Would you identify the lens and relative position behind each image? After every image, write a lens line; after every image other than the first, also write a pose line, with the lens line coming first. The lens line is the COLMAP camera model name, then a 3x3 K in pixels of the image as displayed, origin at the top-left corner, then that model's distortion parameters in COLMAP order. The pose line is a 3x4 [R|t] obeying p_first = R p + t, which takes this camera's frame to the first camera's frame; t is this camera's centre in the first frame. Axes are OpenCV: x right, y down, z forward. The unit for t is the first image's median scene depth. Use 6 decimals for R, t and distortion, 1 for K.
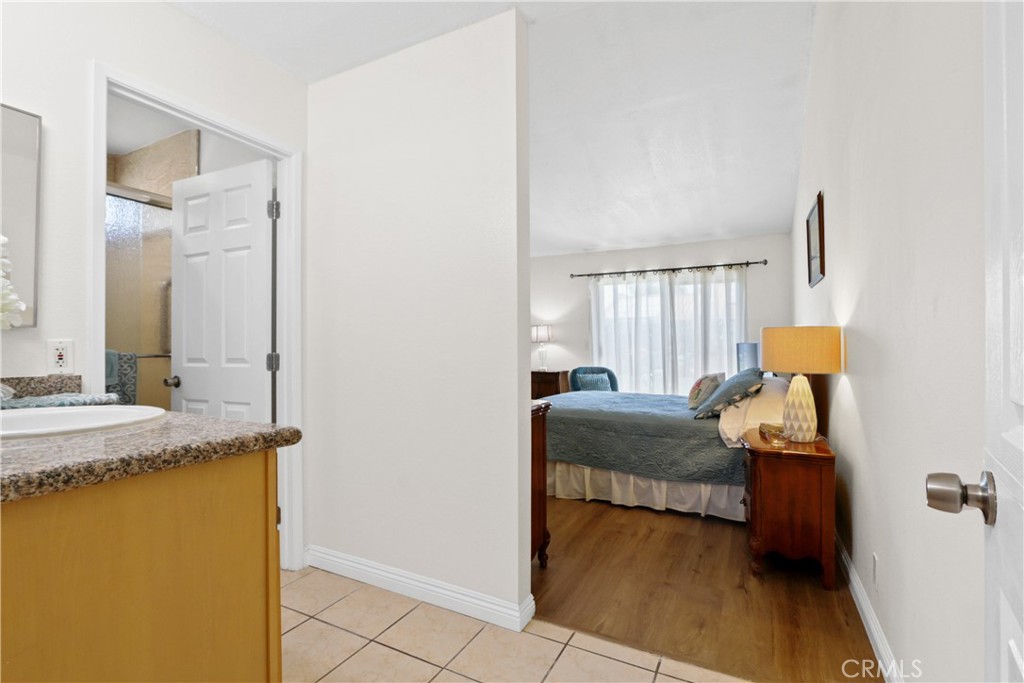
lens RADIAL K [[472.4, 0, 511.3], [0, 472.4, 340.4], [0, 0, 1]] dist [-0.026928, 0.005257]
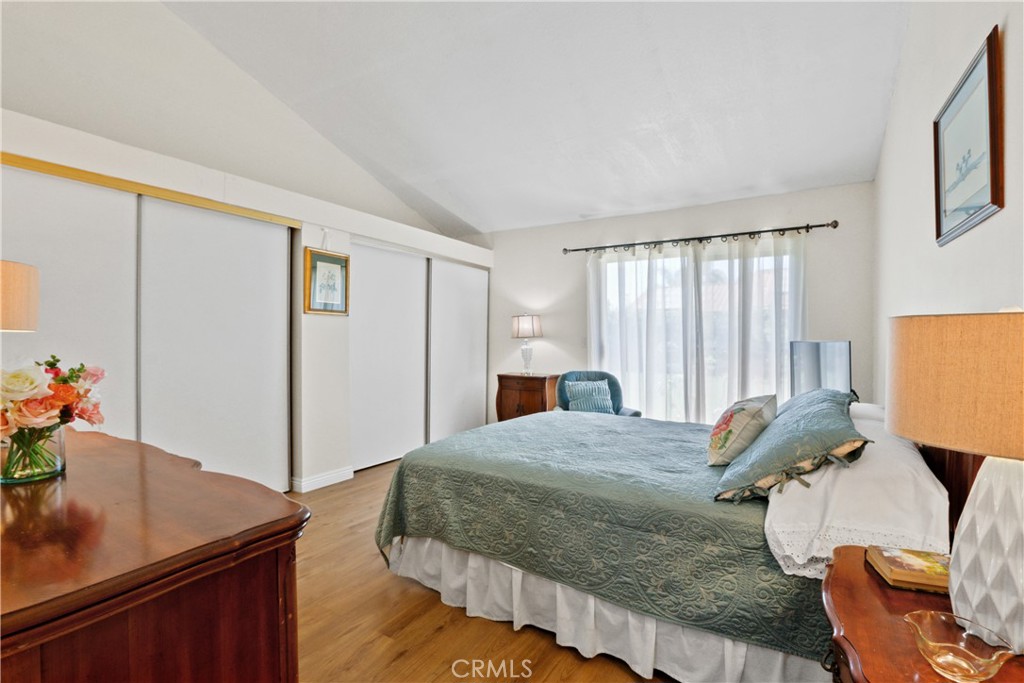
lens RADIAL K [[472.4, 0, 511.4], [0, 472.4, 341.6], [0, 0, 1]] dist [-0.026928, 0.005257]
pose [[0.997298, 0.006650, -0.073167, 0.187229], [-0.005224, 0.999793, 0.019664, -0.008906], [0.073283, -0.019229, 0.997126, 0.439113]]
